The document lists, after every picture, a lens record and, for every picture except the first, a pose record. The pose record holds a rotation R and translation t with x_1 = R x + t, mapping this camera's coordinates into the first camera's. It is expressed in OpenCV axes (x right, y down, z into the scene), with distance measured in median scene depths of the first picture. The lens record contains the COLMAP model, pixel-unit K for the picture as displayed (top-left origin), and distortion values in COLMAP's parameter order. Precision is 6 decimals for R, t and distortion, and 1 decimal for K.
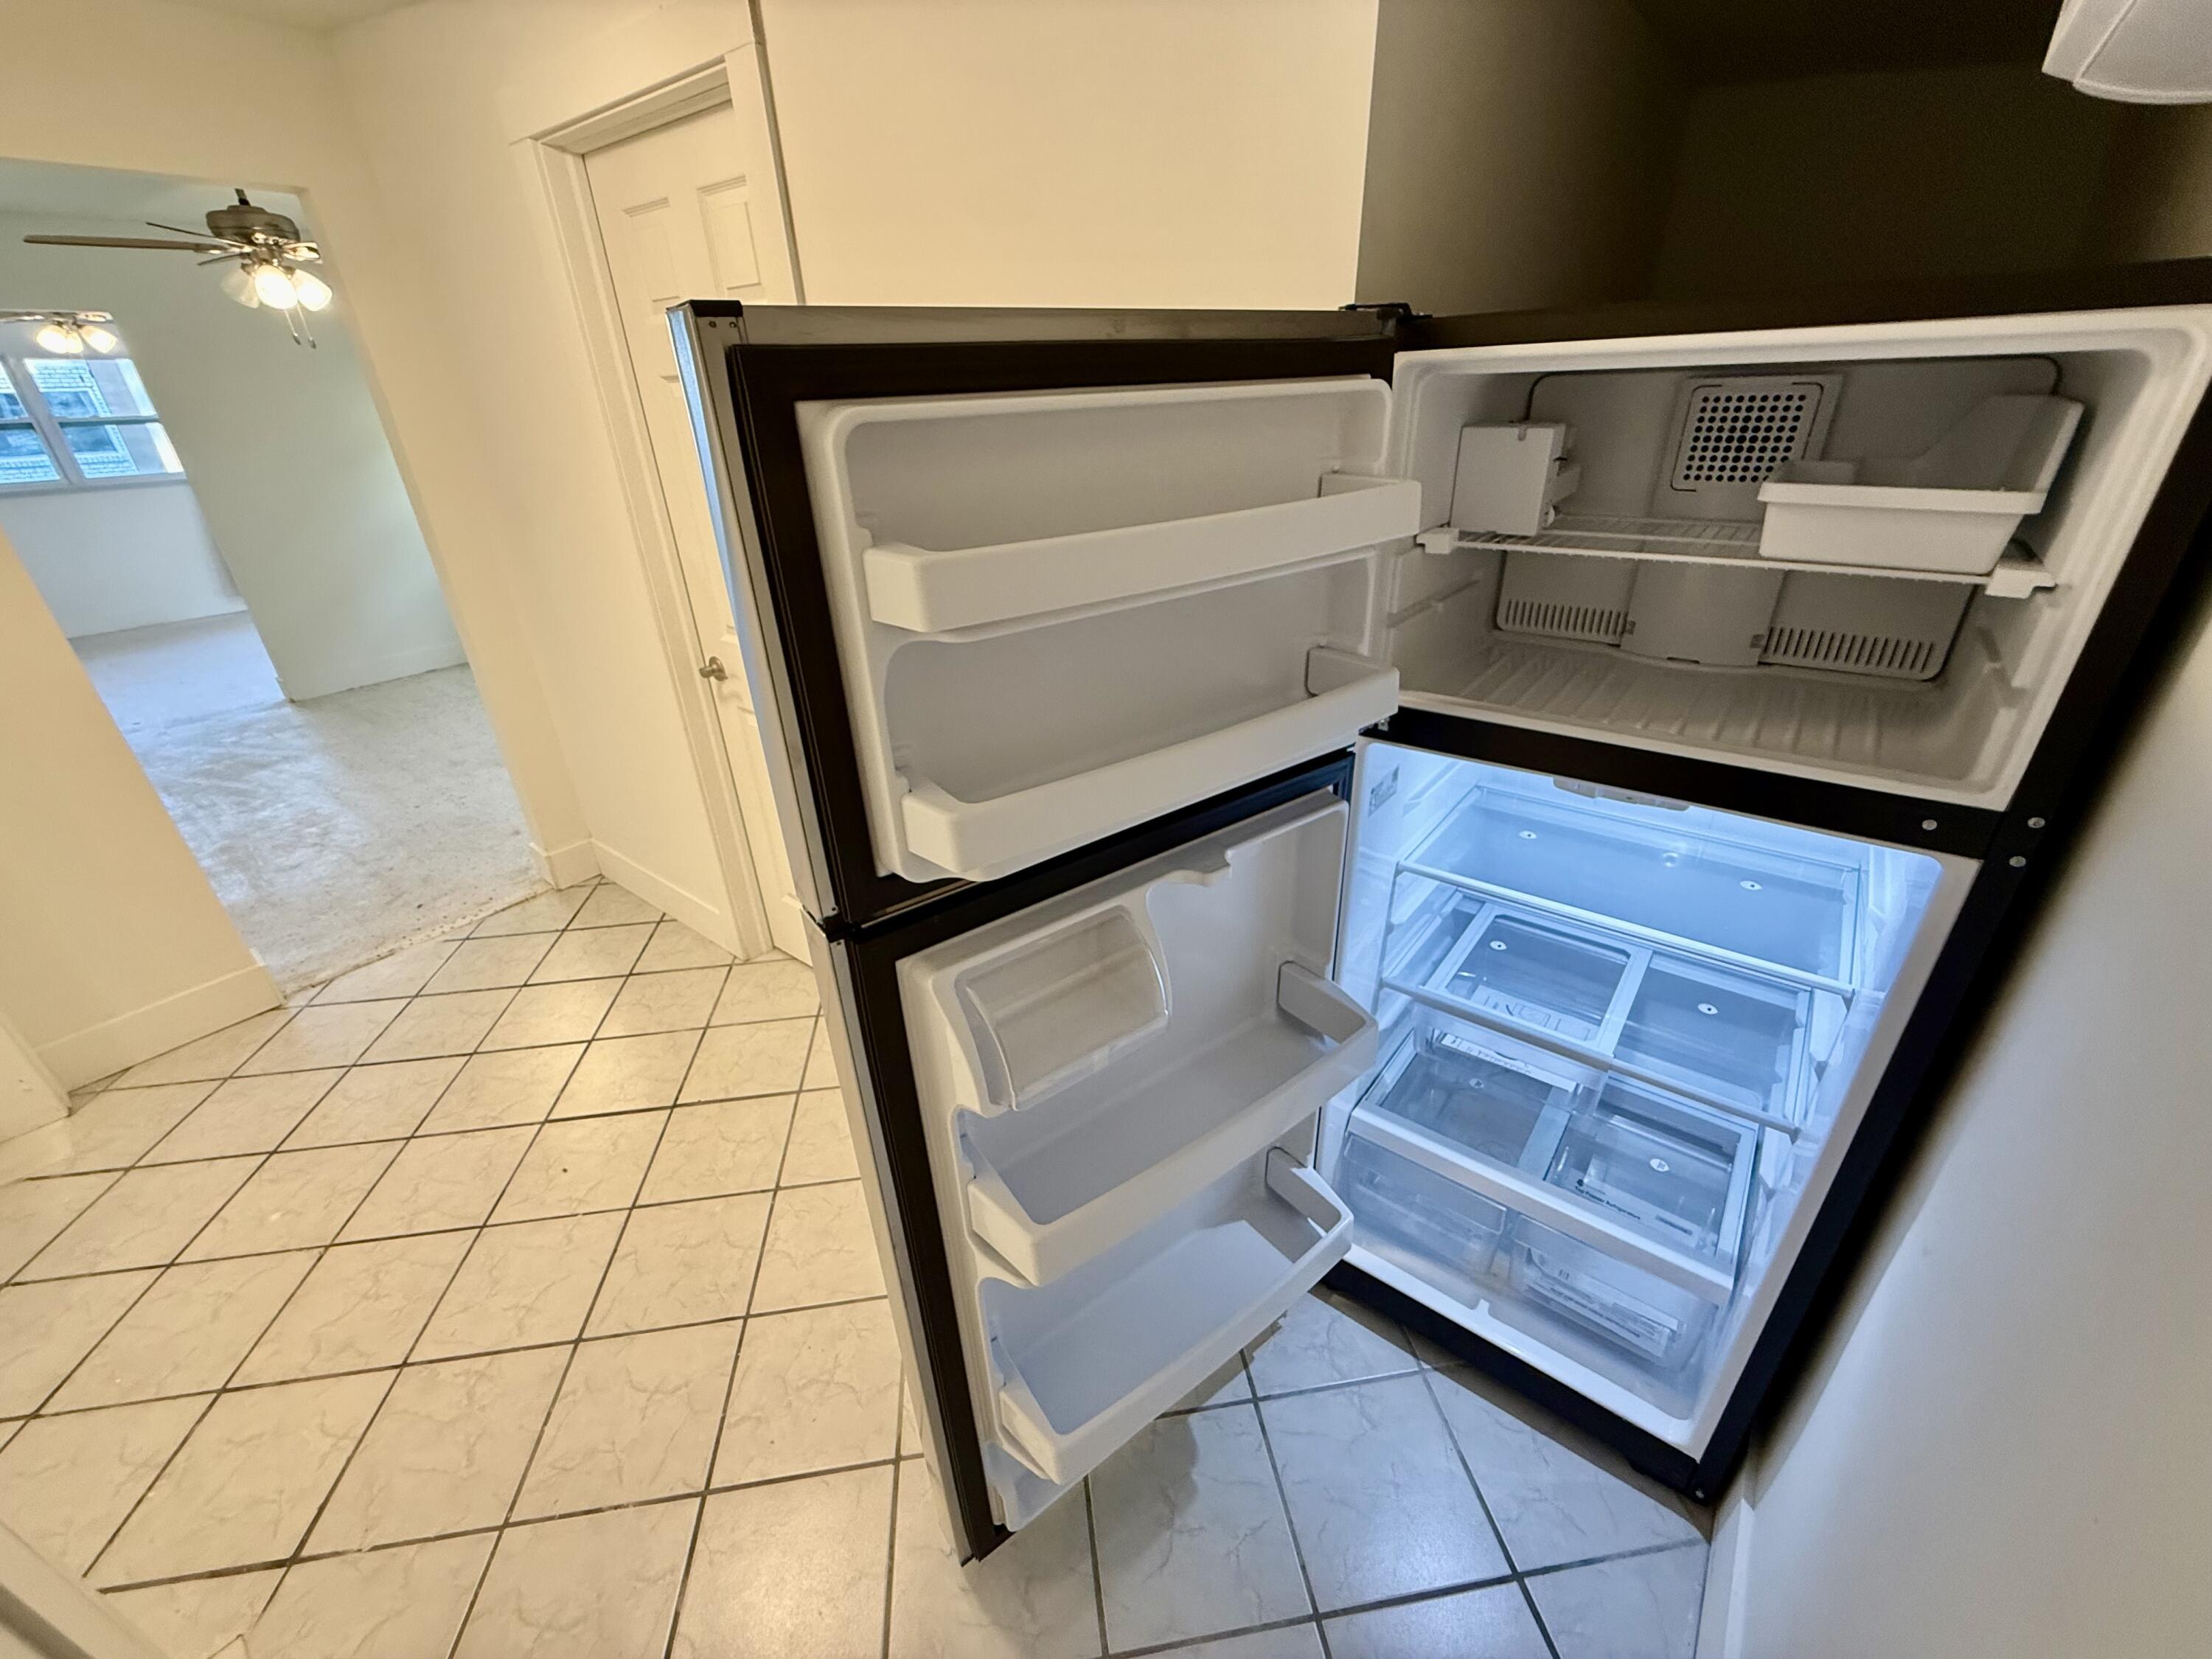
lens RADIAL K [[875.6, 0, 1103.6], [0, 875.6, 830.7], [0, 0, 1]] dist [-0.000738, 0.000225]
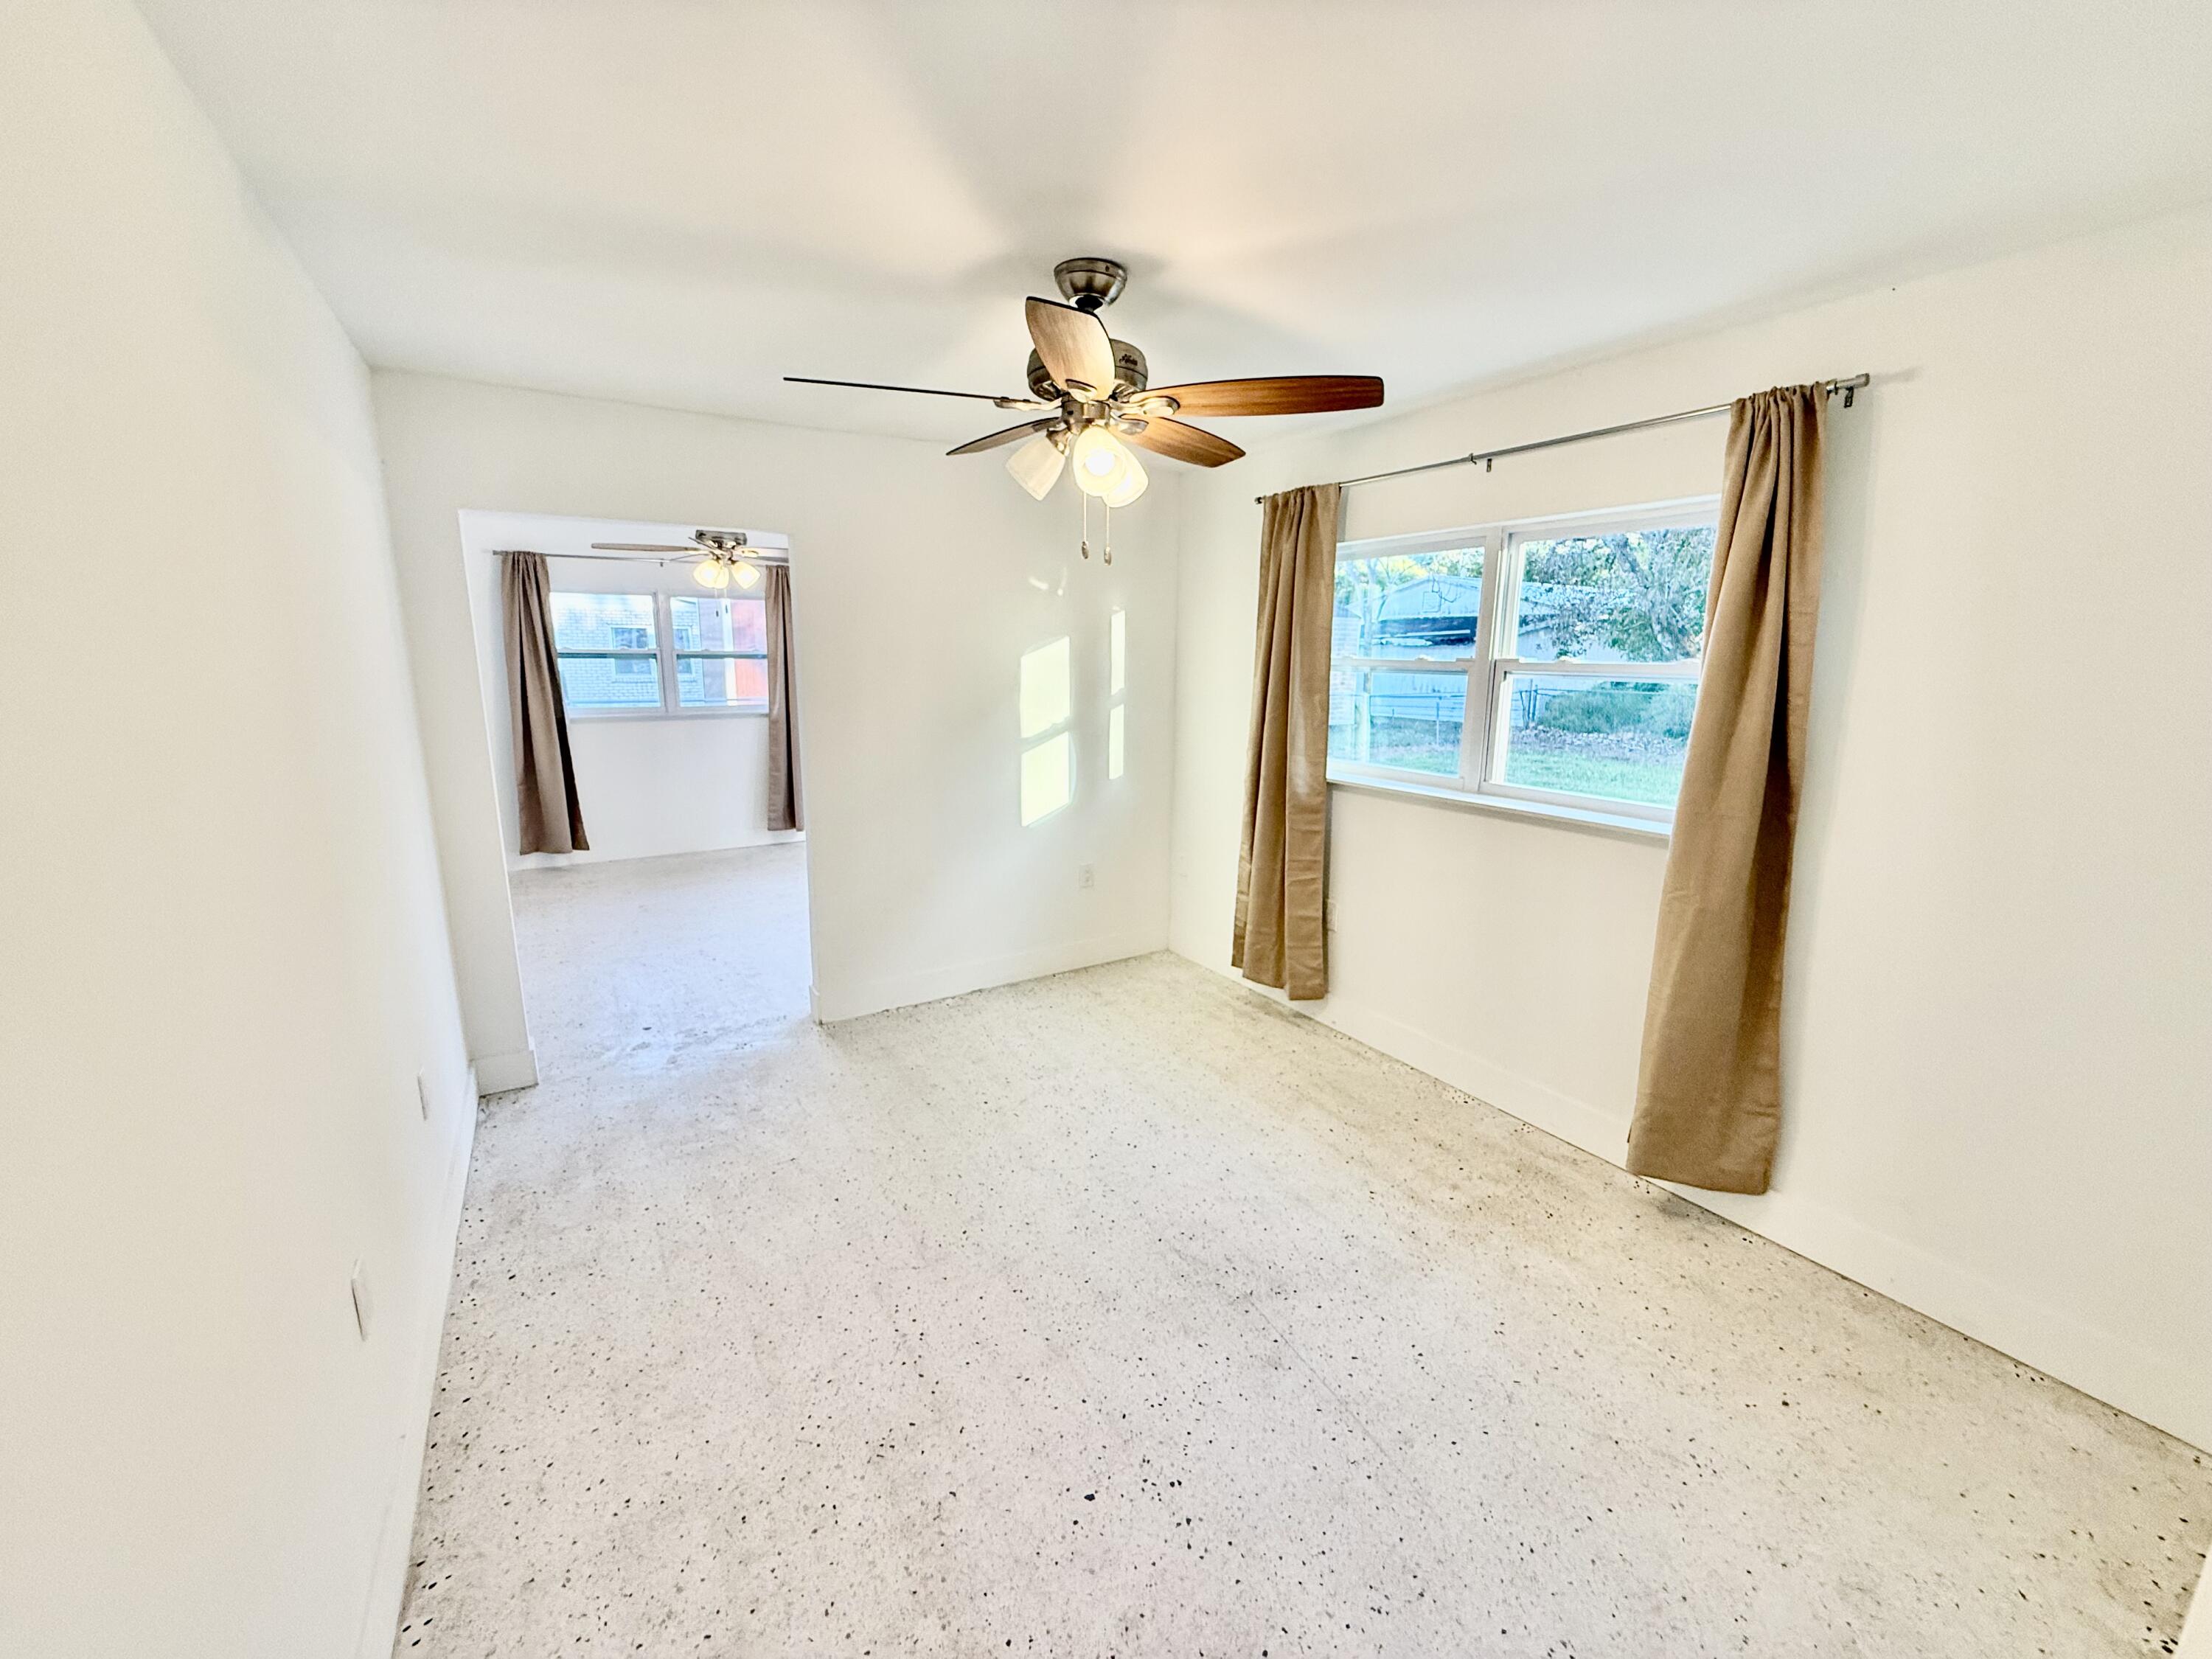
lens RADIAL K [[875.6, 0, 1103.6], [0, 875.6, 830.7], [0, 0, 1]] dist [-0.000738, 0.000225]
pose [[0.934600, 0.108621, -0.338710, -0.454121], [-0.193780, 0.954002, -0.228756, -0.168521], [0.298283, 0.279430, 0.912659, 0.347623]]
